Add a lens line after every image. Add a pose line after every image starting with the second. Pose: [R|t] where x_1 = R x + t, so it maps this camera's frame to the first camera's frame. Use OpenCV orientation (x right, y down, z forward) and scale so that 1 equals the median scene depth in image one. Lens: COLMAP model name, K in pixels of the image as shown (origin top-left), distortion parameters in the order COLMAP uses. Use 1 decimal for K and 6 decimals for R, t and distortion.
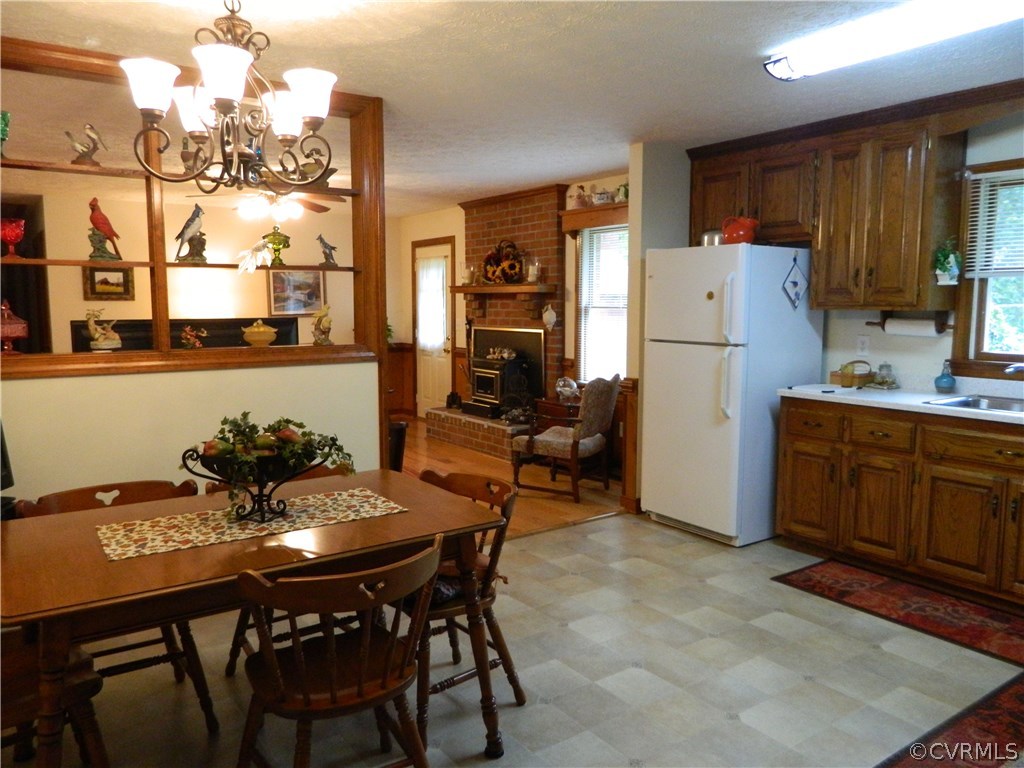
lens RADIAL K [[756.5, 0, 512.0], [0, 756.5, 384.0], [0, 0, 1]] dist [0.003096, -0.000259]
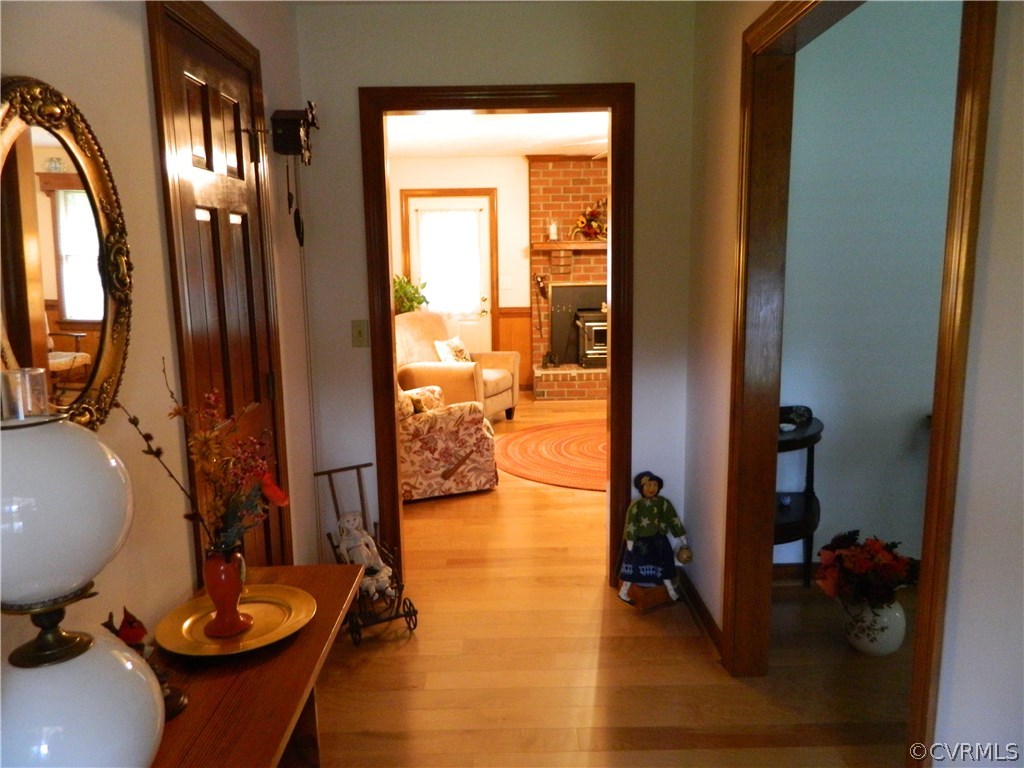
lens RADIAL K [[756.5, 0, 512.0], [0, 756.5, 384.0], [0, 0, 1]] dist [0.003096, -0.000259]
pose [[0.570749, -0.143513, 0.808486, -0.939948], [0.104486, 0.989298, 0.101848, -0.054493], [-0.814450, 0.026346, 0.579636, 0.492880]]
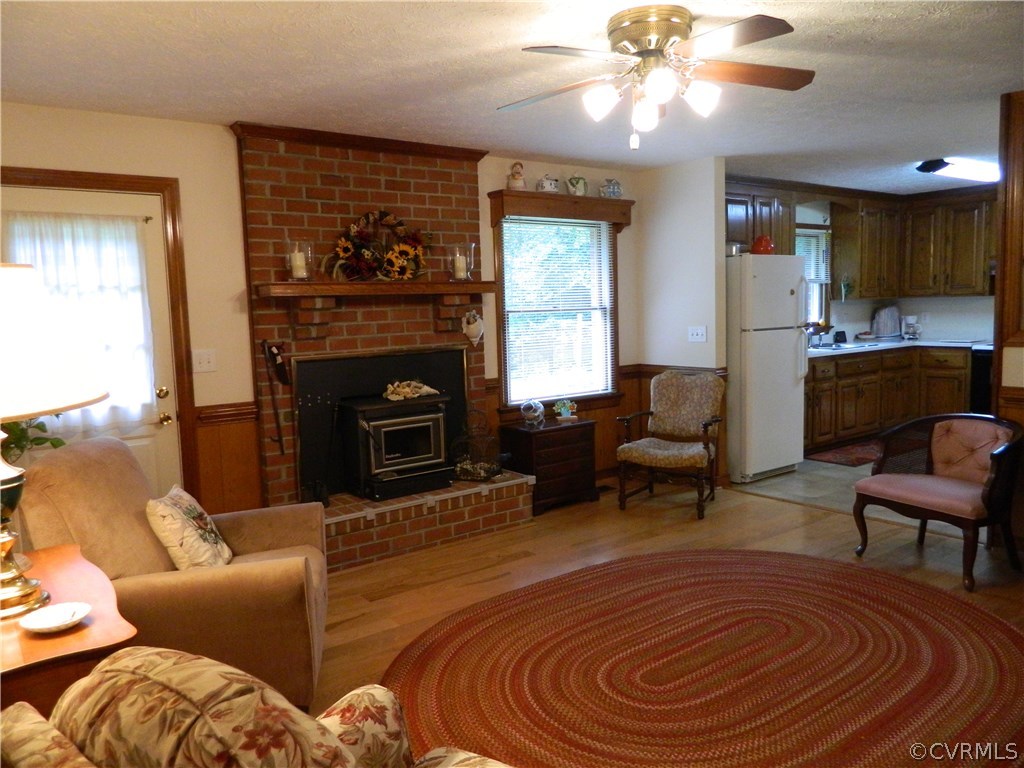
lens RADIAL K [[756.5, 0, 512.0], [0, 756.5, 384.0], [0, 0, 1]] dist [0.003096, -0.000259]
pose [[-0.028795, -0.102191, 0.994348, -0.633113], [0.138861, 0.984706, 0.105221, -0.096825], [-0.989893, 0.141106, -0.014164, 0.893167]]
